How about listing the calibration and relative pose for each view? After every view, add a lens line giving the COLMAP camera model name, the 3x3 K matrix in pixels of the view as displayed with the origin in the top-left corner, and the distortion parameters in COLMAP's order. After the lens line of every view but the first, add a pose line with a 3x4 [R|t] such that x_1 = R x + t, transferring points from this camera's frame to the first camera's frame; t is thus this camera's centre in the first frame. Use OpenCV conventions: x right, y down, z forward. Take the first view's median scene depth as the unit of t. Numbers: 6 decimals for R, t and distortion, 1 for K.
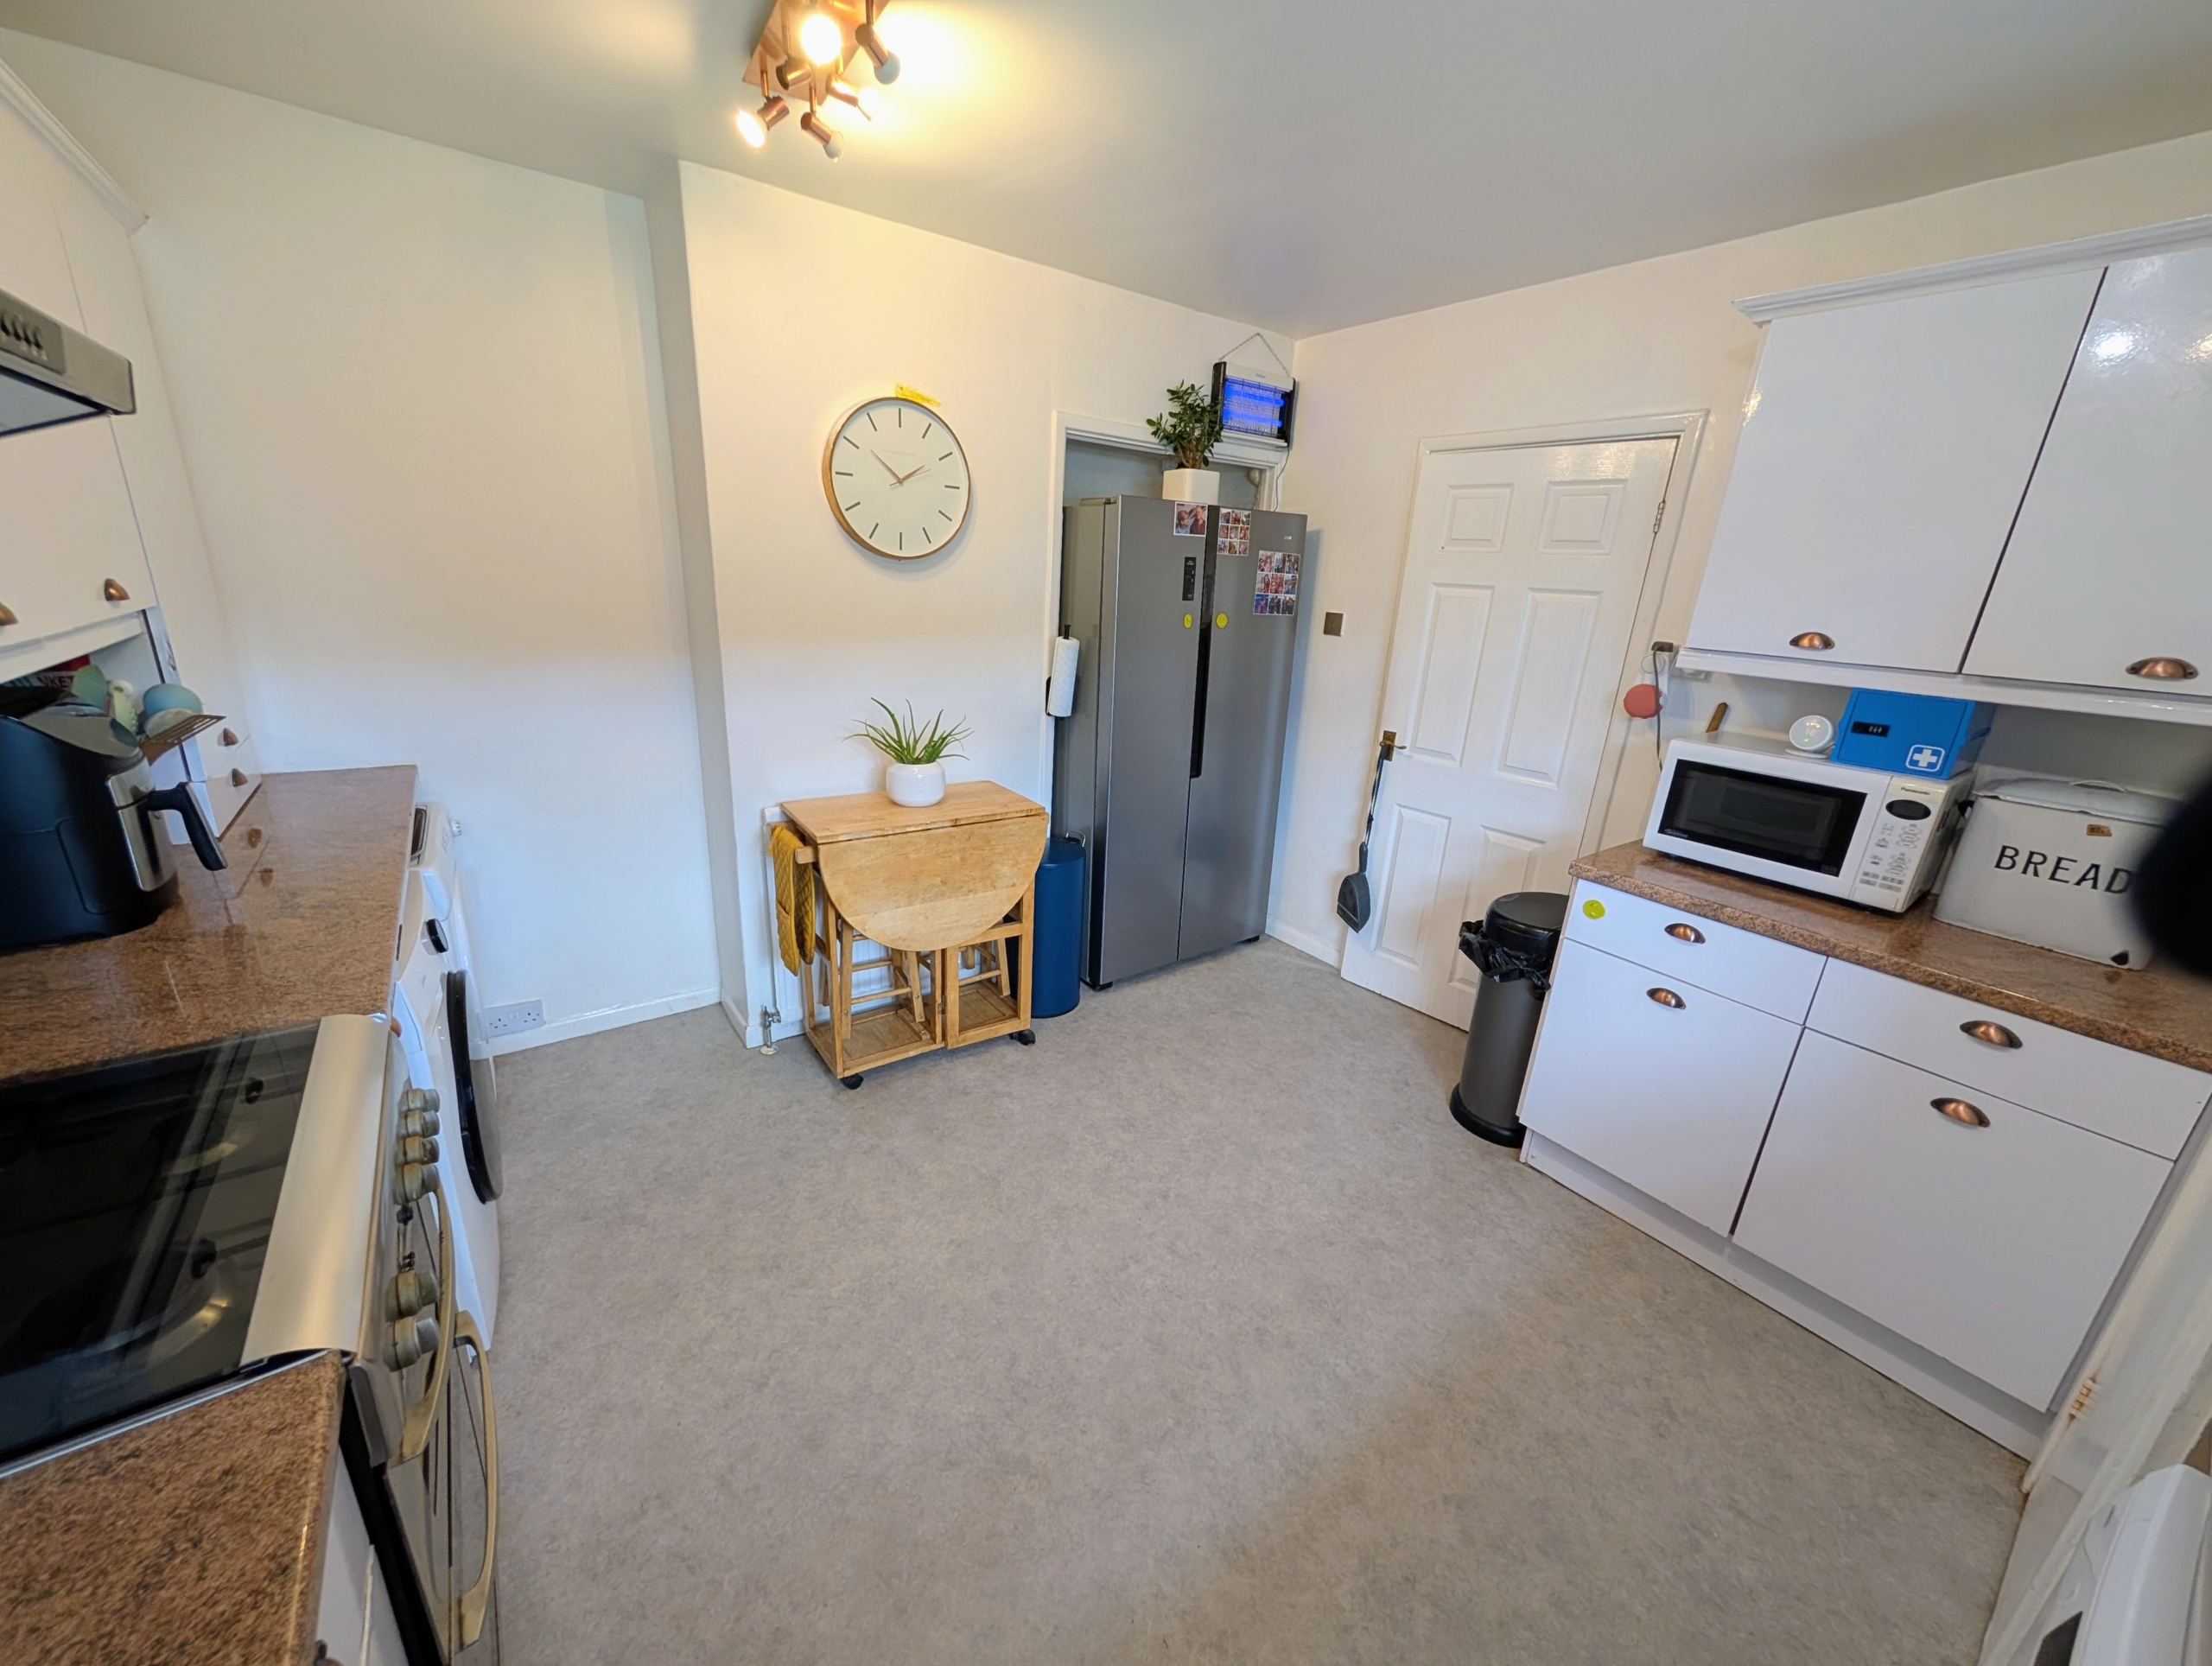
lens RADIAL K [[836.2, 0, 1100.6], [0, 836.2, 838.4], [0, 0, 1]] dist [-0.000594, 0.000120]
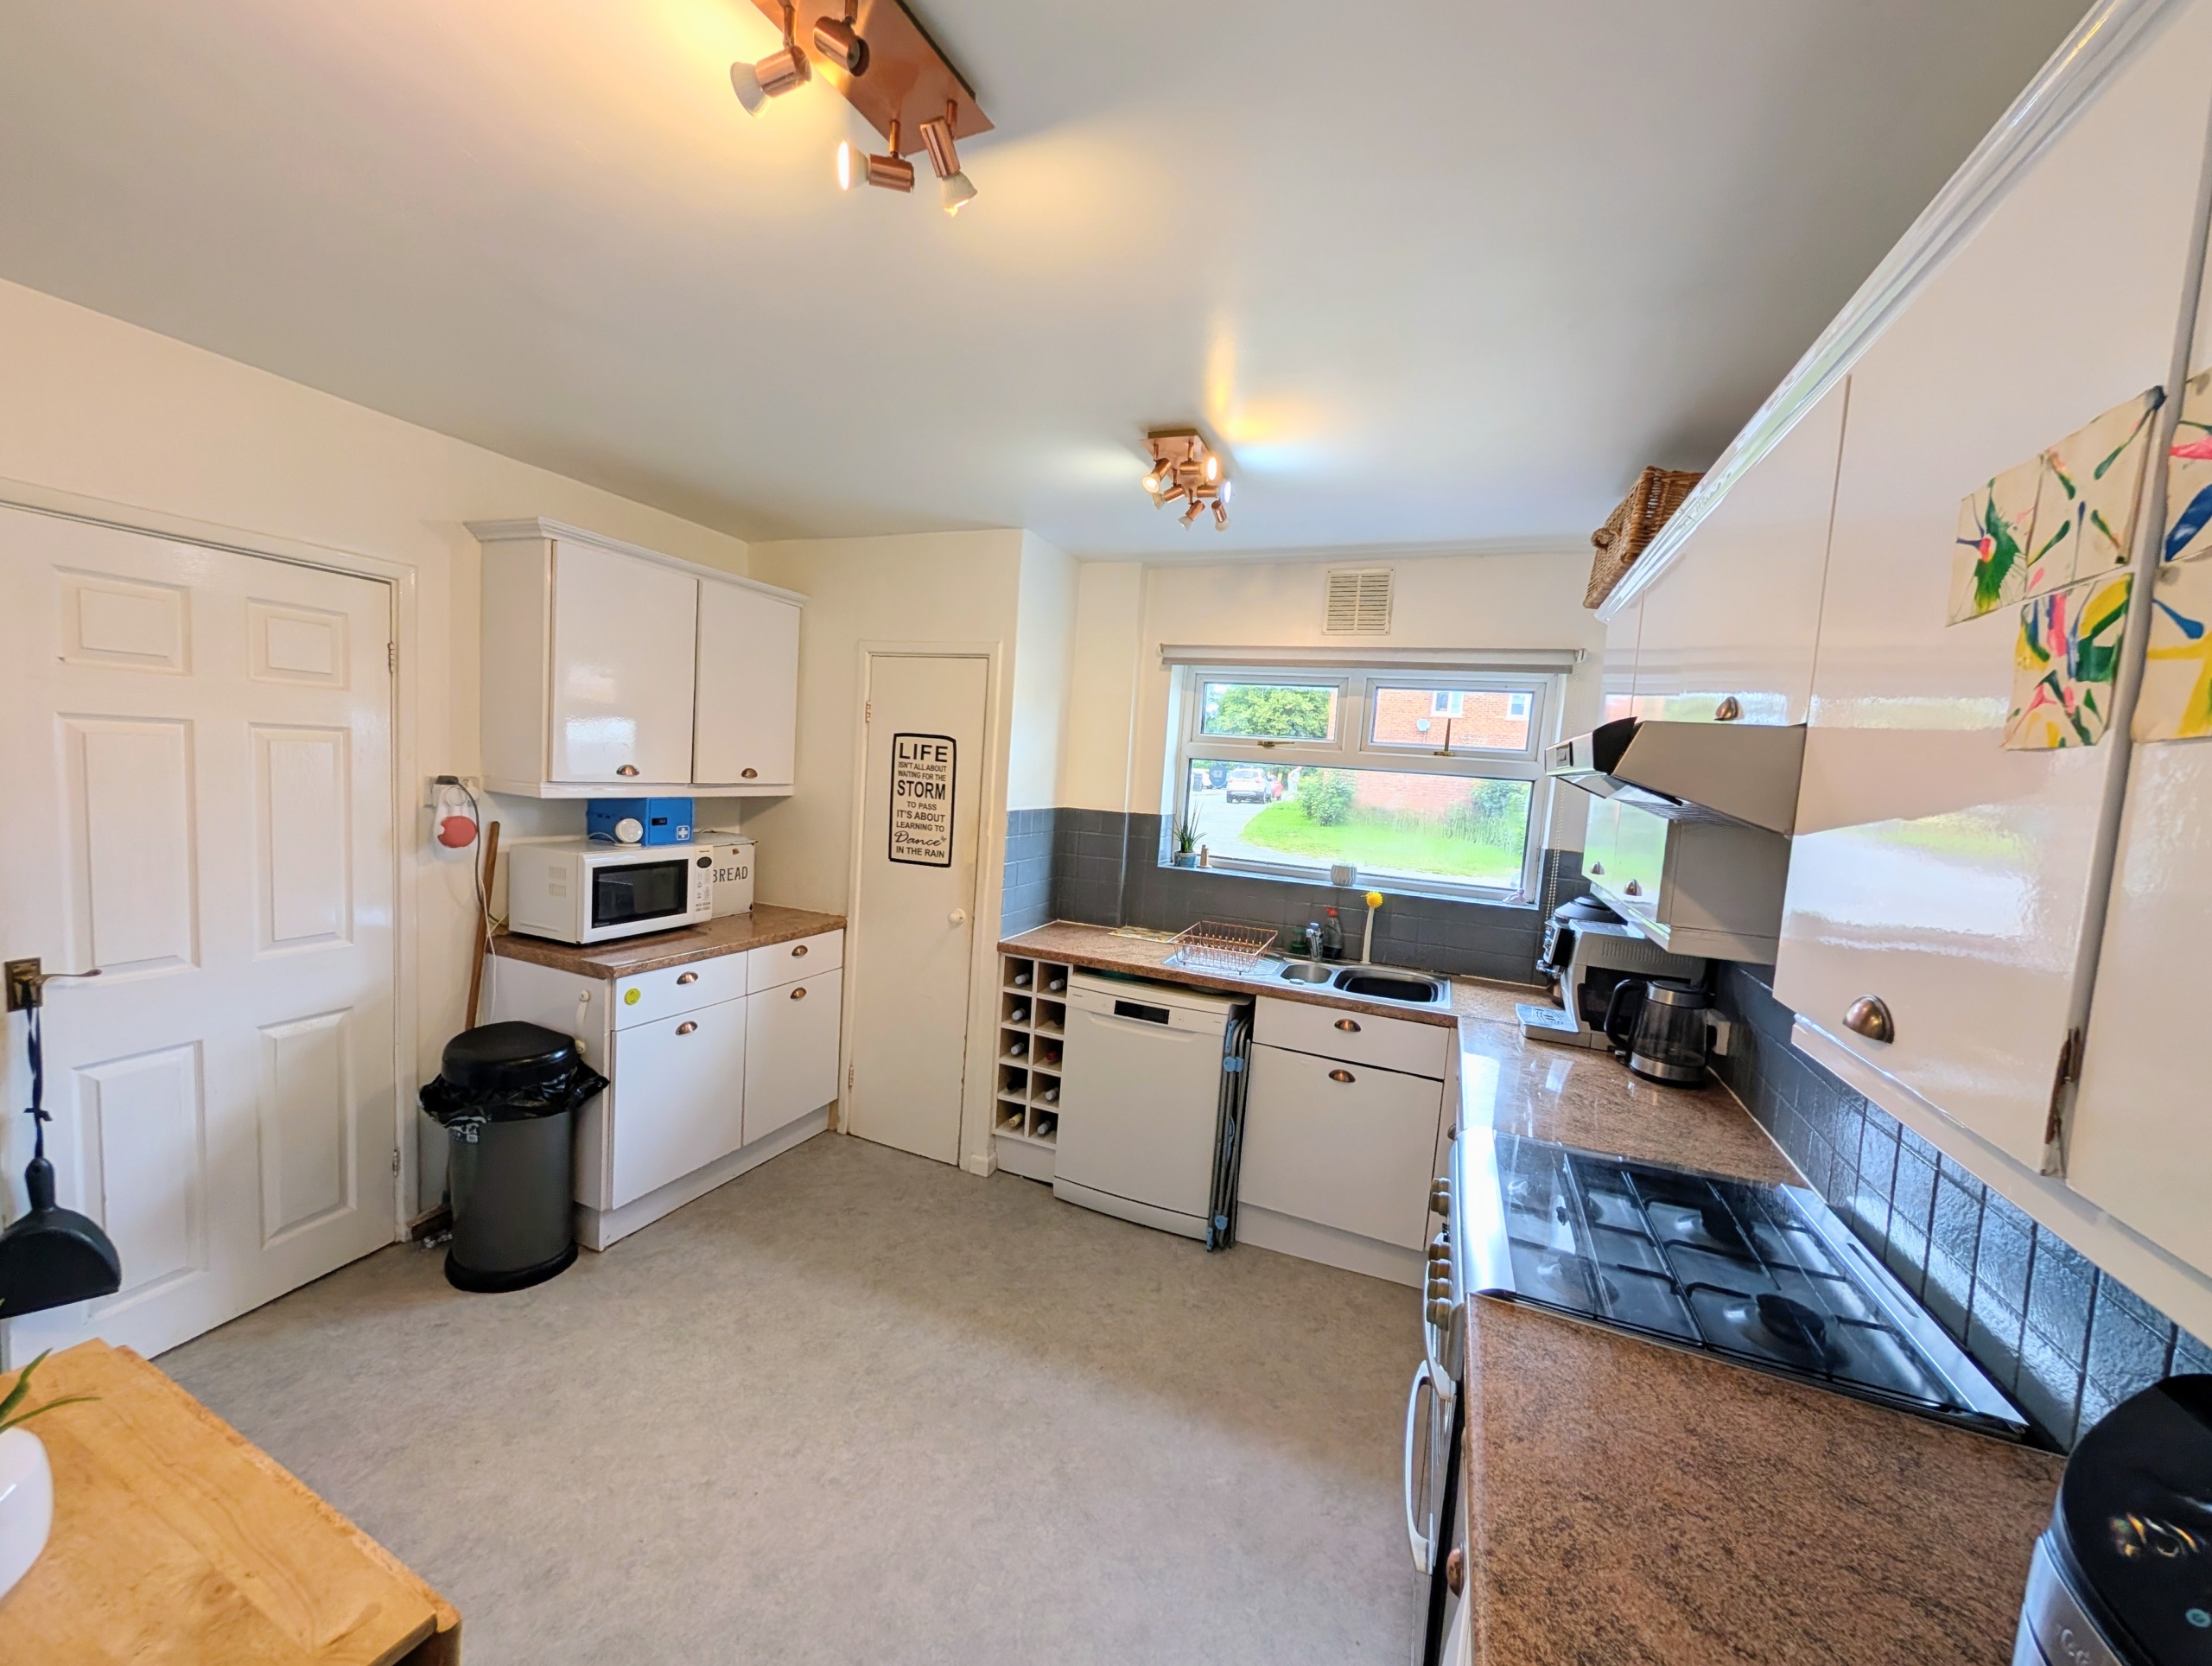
lens RADIAL K [[836.2, 0, 1104.7], [0, 836.2, 834.7], [0, 0, 1]] dist [-0.000594, 0.000120]
pose [[-0.510659, -0.160642, 0.844643, -0.547223], [0.169030, 0.944461, 0.281820, -0.264125], [-0.843004, 0.286684, -0.455144, 0.653523]]
